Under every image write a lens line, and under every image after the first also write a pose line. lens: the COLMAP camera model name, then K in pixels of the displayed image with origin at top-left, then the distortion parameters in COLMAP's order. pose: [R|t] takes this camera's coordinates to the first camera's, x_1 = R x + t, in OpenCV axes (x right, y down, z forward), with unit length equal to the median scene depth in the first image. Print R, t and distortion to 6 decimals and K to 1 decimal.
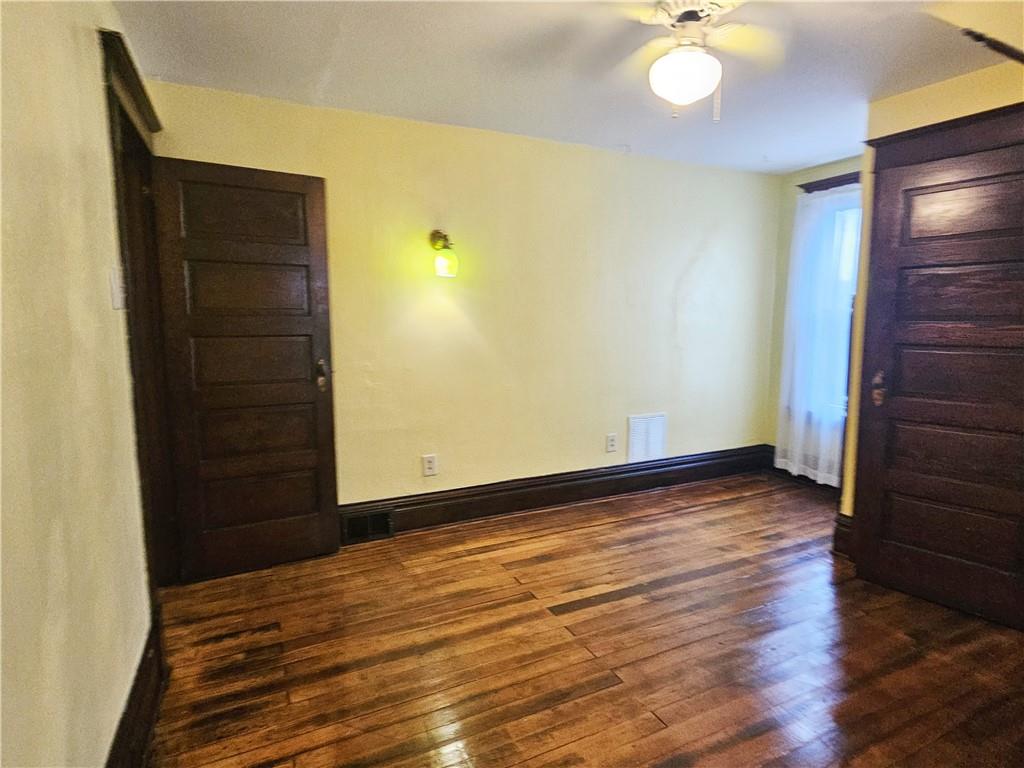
lens RADIAL K [[556.6, 0, 512.8], [0, 556.6, 383.3], [0, 0, 1]] dist [0.002290, -0.001112]
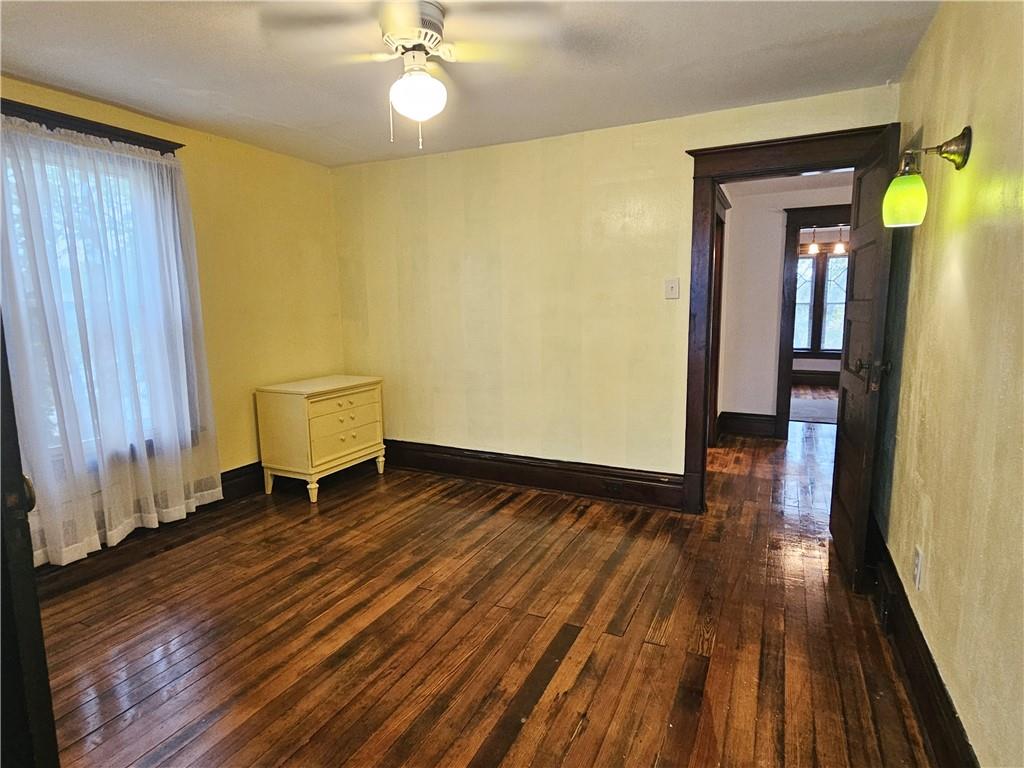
lens RADIAL K [[556.6, 0, 512.1], [0, 556.6, 387.0], [0, 0, 1]] dist [0.002290, -0.001112]
pose [[-0.782097, 0.092926, -0.616190, 0.668029], [-0.073303, 0.968235, 0.239057, -0.172730], [0.618831, 0.232134, -0.750441, 1.529443]]
